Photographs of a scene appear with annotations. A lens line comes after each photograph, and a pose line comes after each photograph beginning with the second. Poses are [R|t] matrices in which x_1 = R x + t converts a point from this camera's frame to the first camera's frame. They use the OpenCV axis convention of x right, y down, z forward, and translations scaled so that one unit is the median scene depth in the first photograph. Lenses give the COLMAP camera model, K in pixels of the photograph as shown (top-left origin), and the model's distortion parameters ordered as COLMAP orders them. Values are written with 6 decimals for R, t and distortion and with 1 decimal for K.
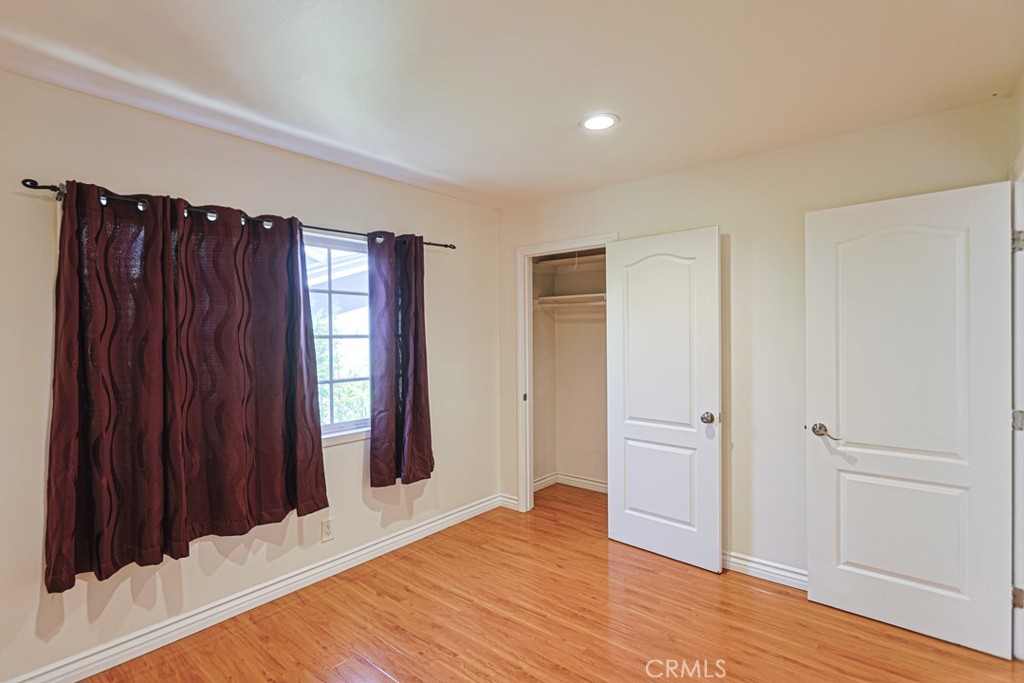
lens RADIAL K [[491.8, 0, 510.5], [0, 491.8, 341.5], [0, 0, 1]] dist [-0.001857, 0.000753]
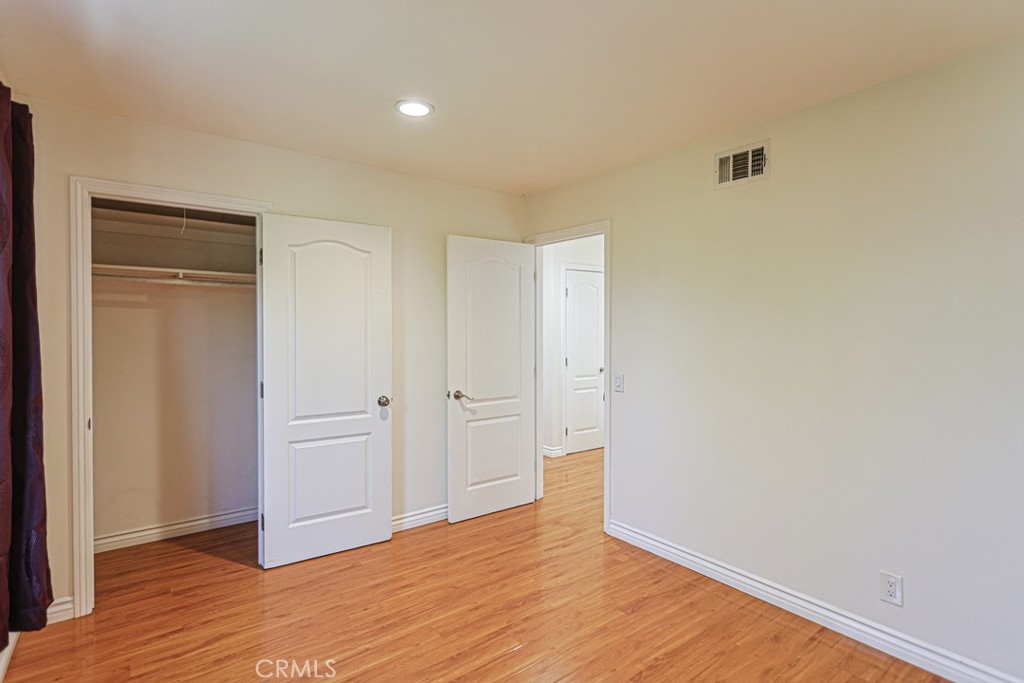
lens RADIAL K [[491.8, 0, 518.1], [0, 491.8, 333.1], [0, 0, 1]] dist [-0.001857, 0.000753]
pose [[0.232200, -0.000609, 0.972668, -0.634264], [0.010560, 0.999942, -0.001895, 0.009810], [-0.972611, 0.010712, 0.232193, 0.485747]]
